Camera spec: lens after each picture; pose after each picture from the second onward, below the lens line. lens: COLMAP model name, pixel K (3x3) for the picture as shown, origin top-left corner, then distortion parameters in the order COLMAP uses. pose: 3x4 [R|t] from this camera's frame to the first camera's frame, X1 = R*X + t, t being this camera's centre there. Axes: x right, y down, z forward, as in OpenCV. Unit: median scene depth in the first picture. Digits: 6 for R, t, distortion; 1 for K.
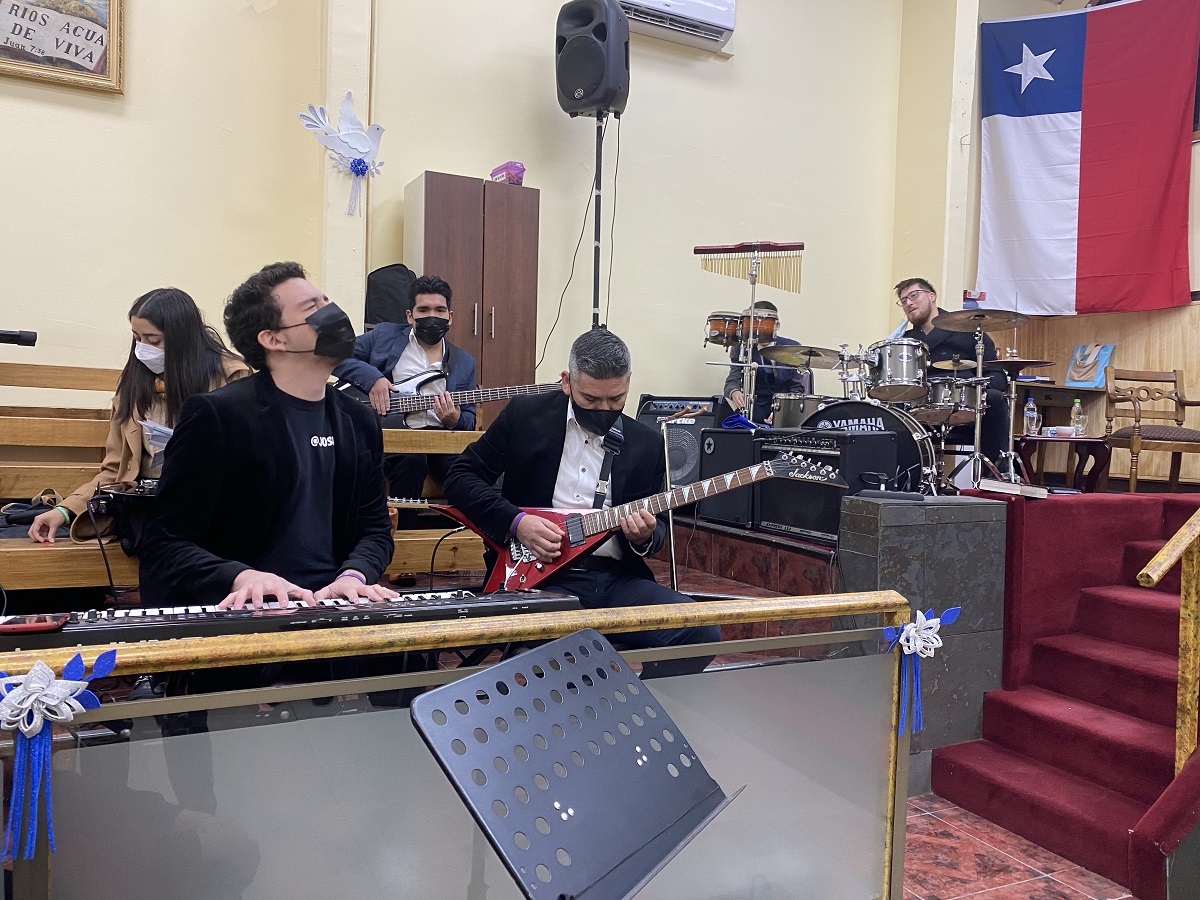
lens RADIAL K [[919.3, 0, 596.0], [0, 919.3, 444.1], [0, 0, 1]] dist [0.039176, -0.050648]
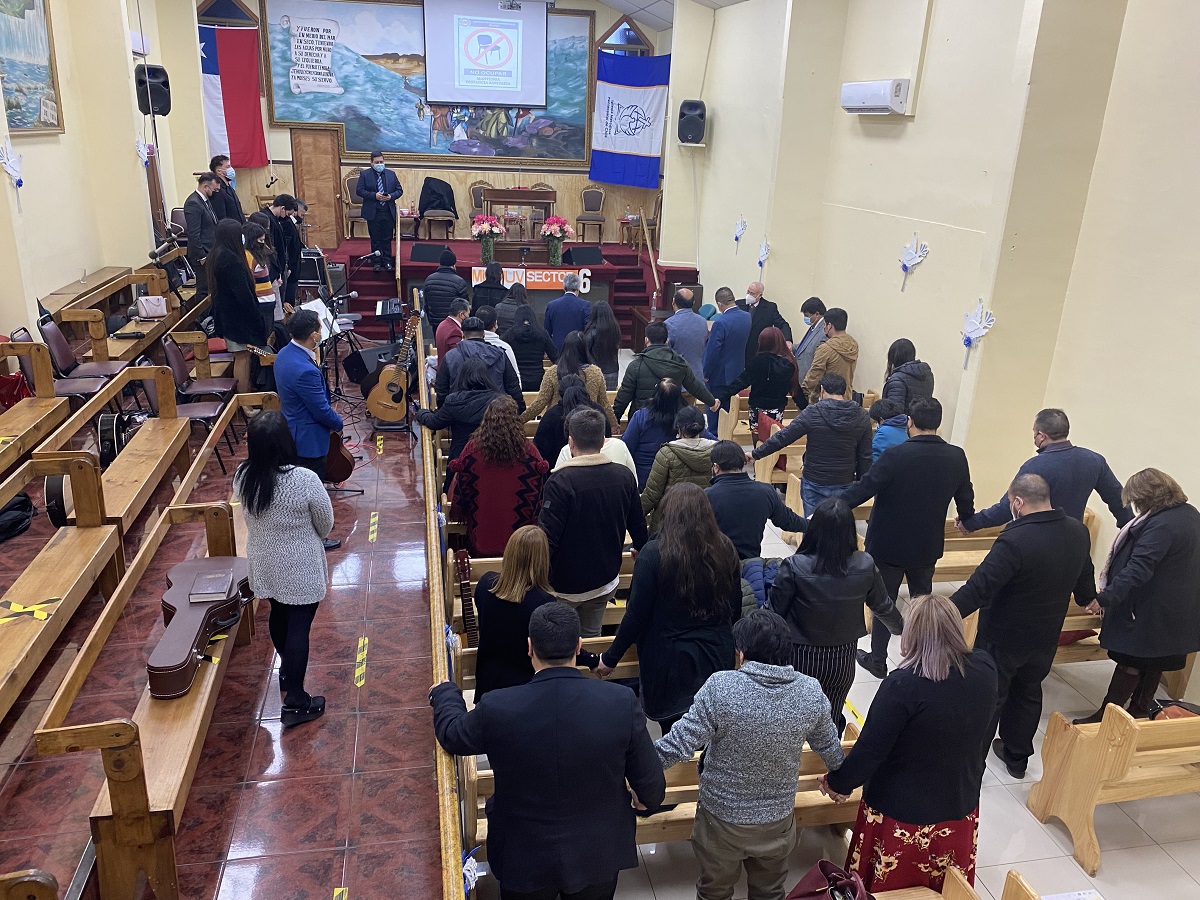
lens RADIAL K [[919.3, 0, 604.7], [0, 919.3, 465.8], [0, 0, 1]] dist [0.039176, -0.050648]
pose [[0.266860, -0.353260, 0.896656, -1.620132], [-0.002712, 0.930118, 0.367251, -0.308567], [-0.963731, -0.100436, 0.247254, -0.577702]]
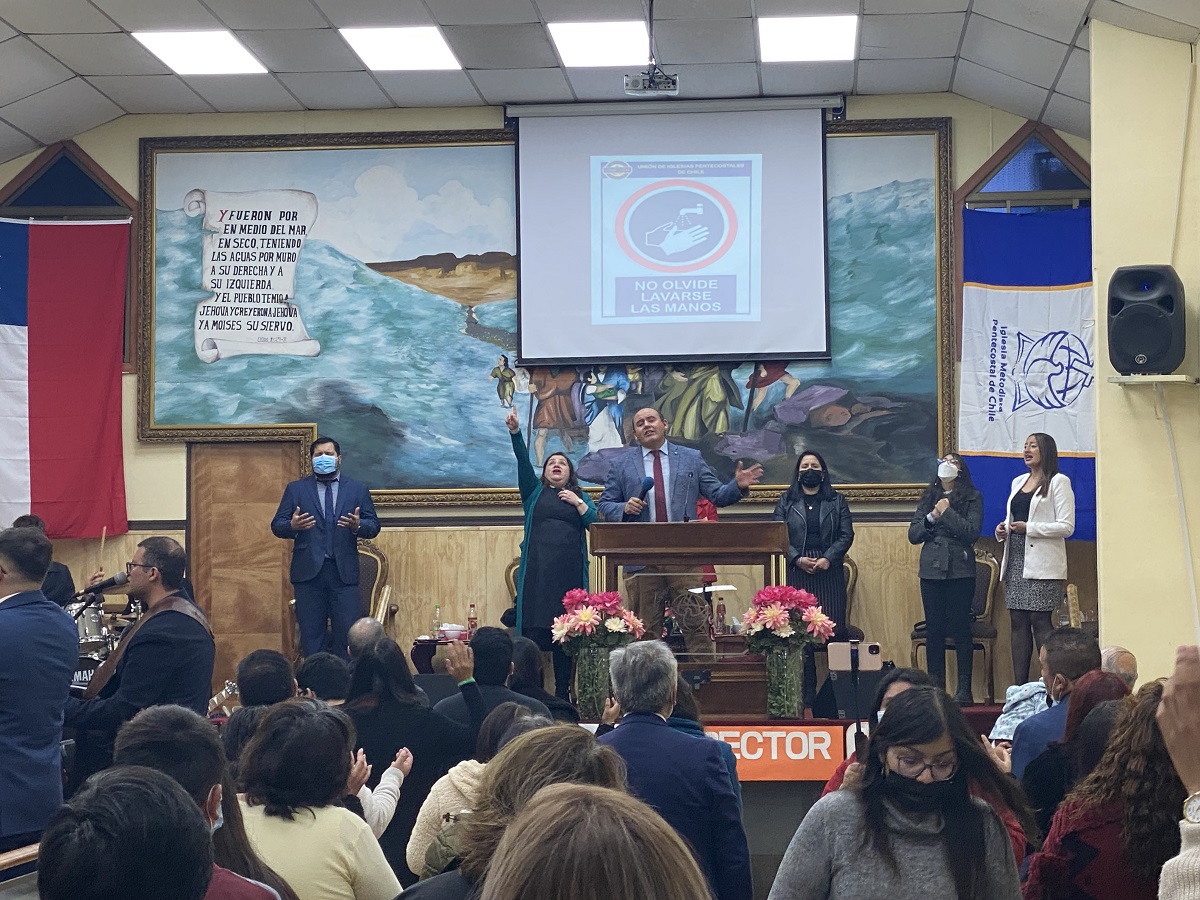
lens RADIAL K [[2727.0, 0, 601.8], [0, 2727.0, 432.0], [0, 0, 1]] dist [0.018357, 0.000000]
pose [[0.521891, 0.023267, 0.852695, -1.563954], [0.046594, 0.997358, -0.055733, -0.069152], [-0.851739, 0.068817, 0.519428, -0.952653]]
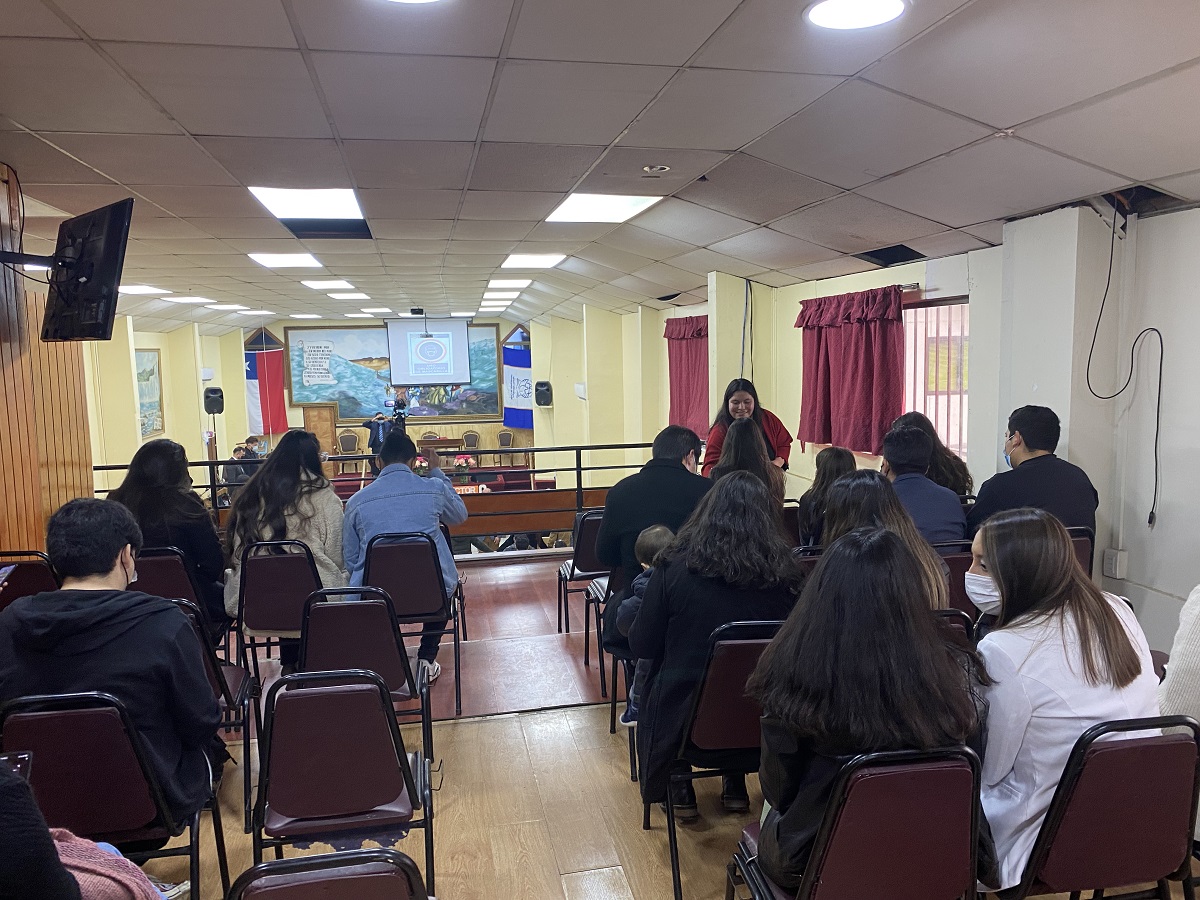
lens RADIAL K [[919.3, 0, 632.8], [0, 919.3, 478.5], [0, 0, 1]] dist [0.039176, -0.050648]
pose [[0.279992, -0.173541, 0.944186, -2.570232], [0.057173, 0.984794, 0.164051, -0.492120], [-0.958298, 0.008049, 0.285656, -1.448748]]
